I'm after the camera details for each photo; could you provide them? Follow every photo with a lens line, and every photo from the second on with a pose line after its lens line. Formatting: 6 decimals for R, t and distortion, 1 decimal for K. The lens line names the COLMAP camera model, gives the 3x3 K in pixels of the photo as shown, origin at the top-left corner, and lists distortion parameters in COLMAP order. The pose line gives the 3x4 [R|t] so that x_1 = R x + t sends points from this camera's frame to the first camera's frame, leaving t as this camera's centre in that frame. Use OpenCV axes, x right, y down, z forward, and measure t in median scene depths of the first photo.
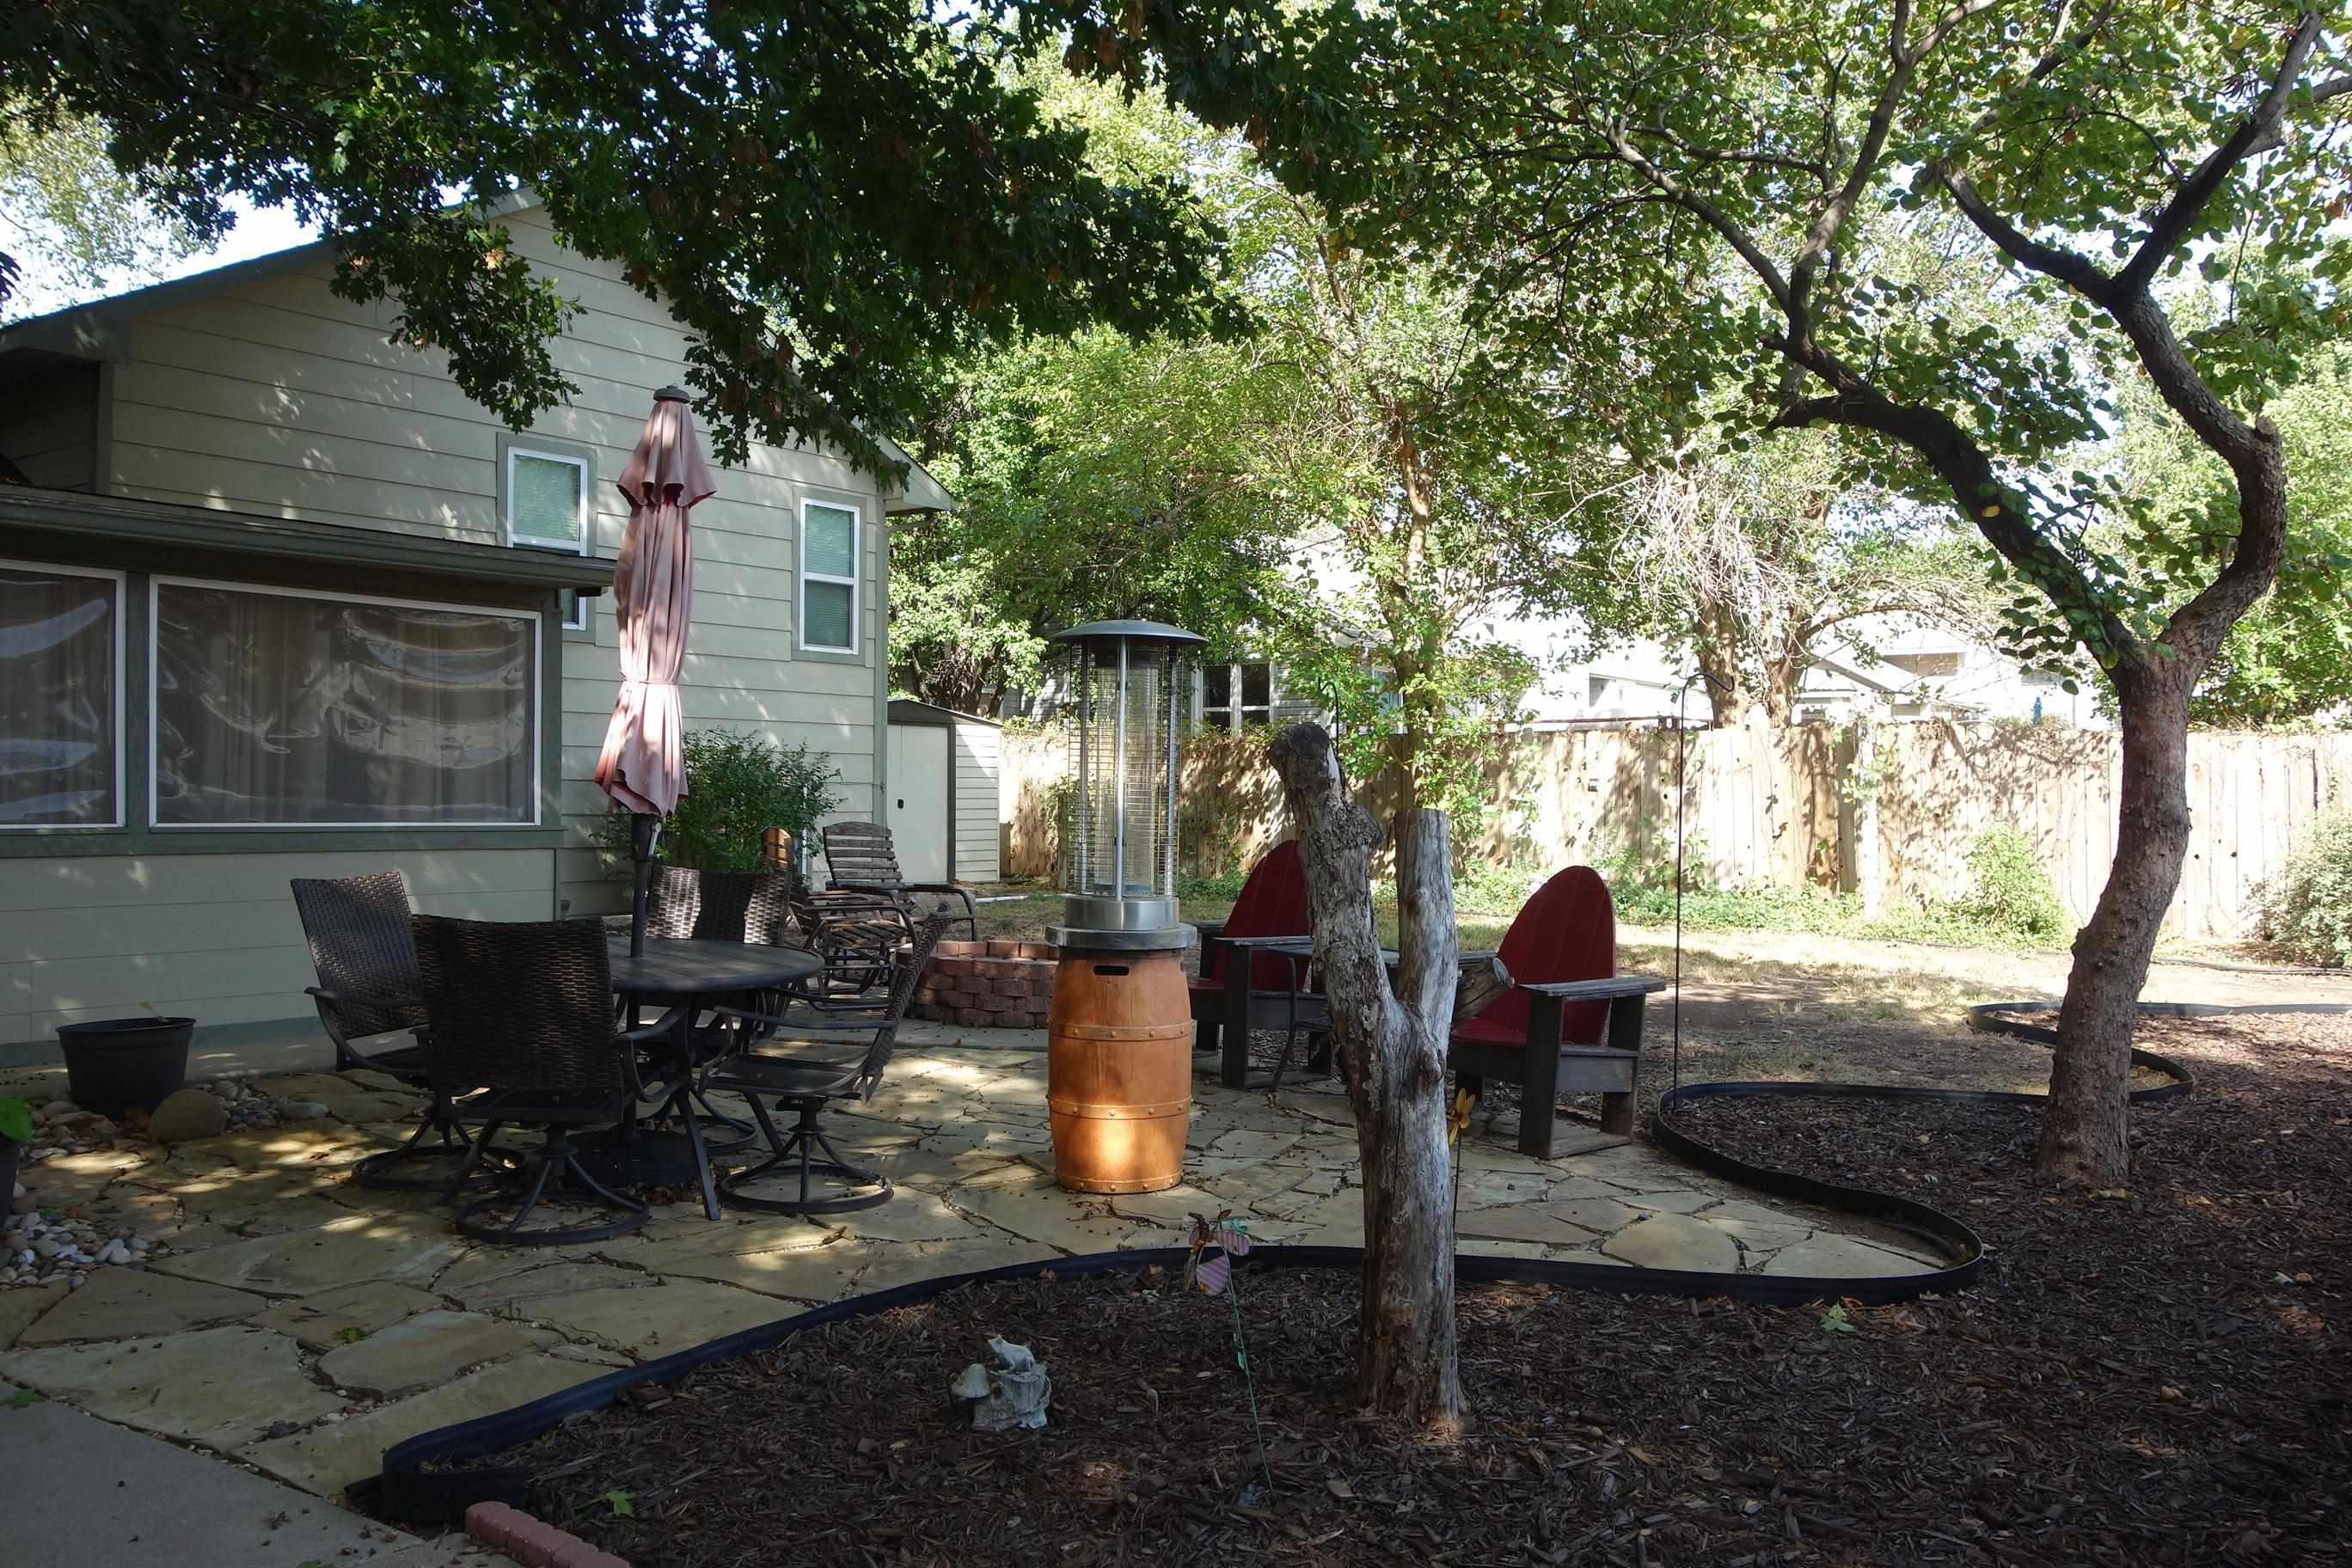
lens RADIAL K [[1852.5, 0, 1160.7], [0, 1852.5, 788.8], [0, 0, 1]] dist [-0.014940, -0.013009]
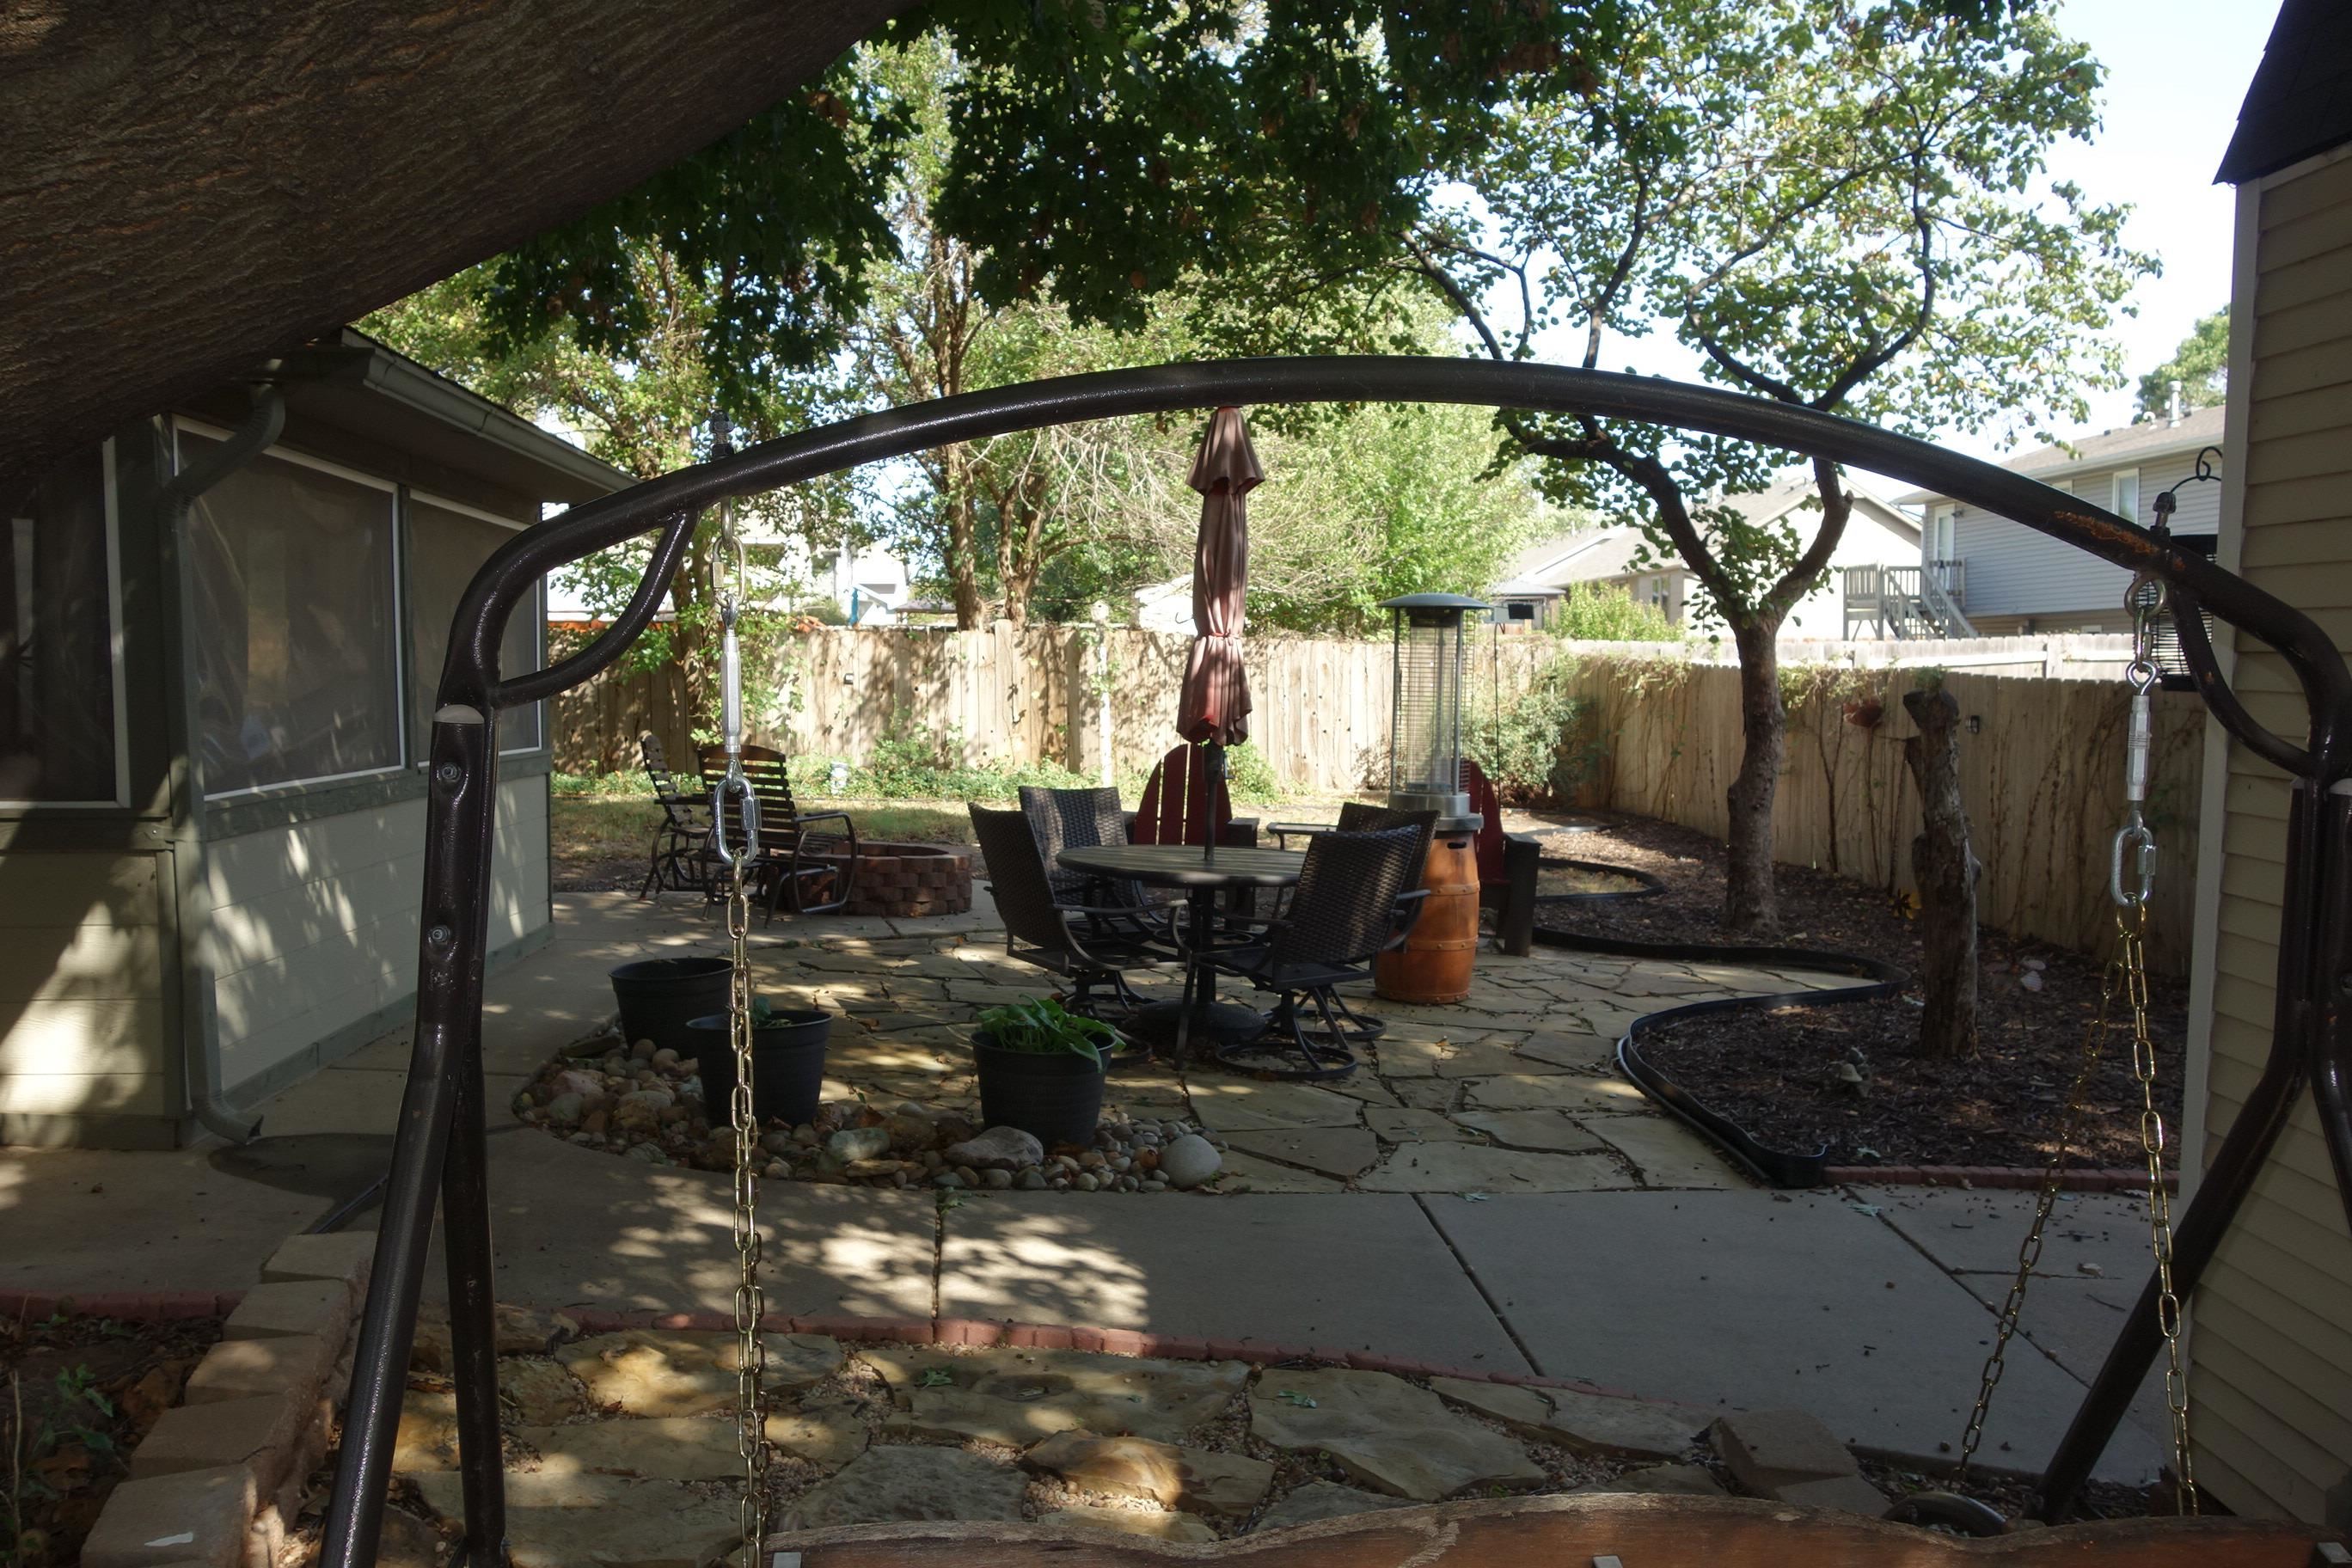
lens RADIAL K [[1852.5, 0, 1174.7], [0, 1852.5, 778.6], [0, 0, 1]] dist [-0.014940, -0.013009]
pose [[0.751139, -0.042103, 0.658800, -0.389253], [0.000477, 0.997998, 0.063237, -0.014311], [-0.660144, -0.047185, 0.749655, 0.032025]]
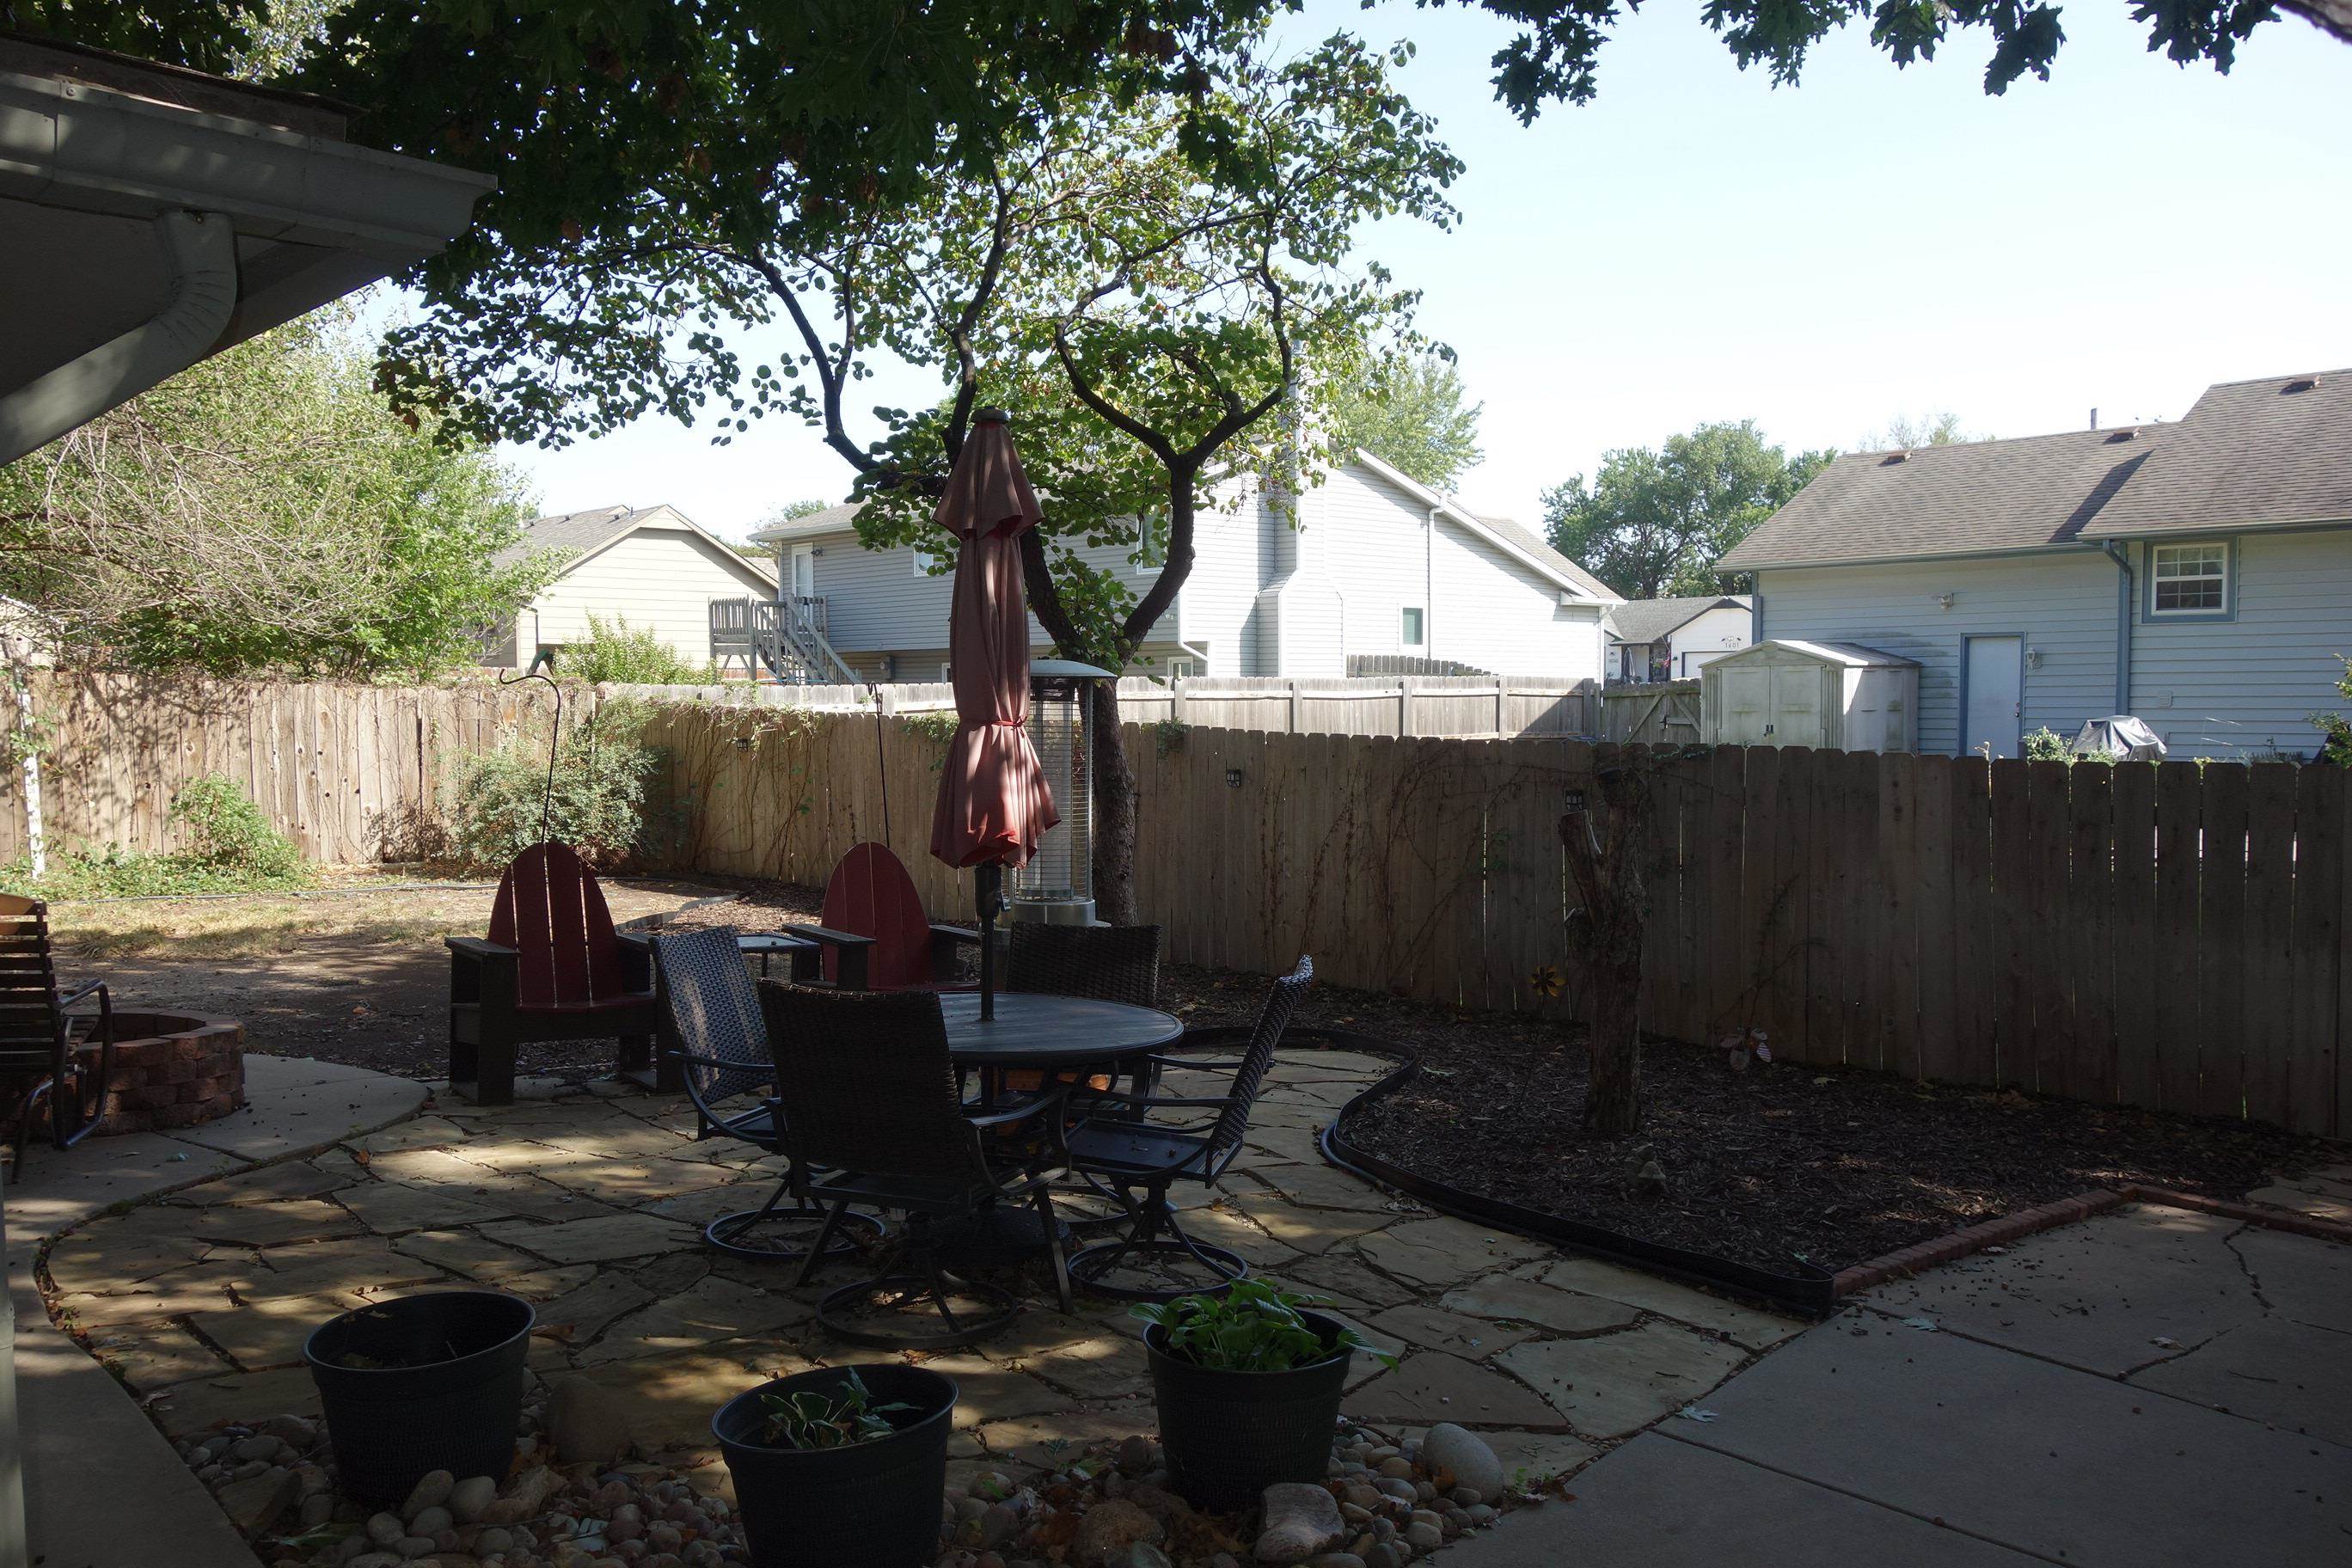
lens RADIAL K [[1852.5, 0, 1185.7], [0, 1852.5, 787.5], [0, 0, 1]] dist [-0.014940, -0.013009]
pose [[0.170255, -0.054531, 0.983890, -0.412058], [0.001050, 0.998477, 0.055158, -0.026793], [-0.985399, -0.008358, 0.170053, 0.260319]]
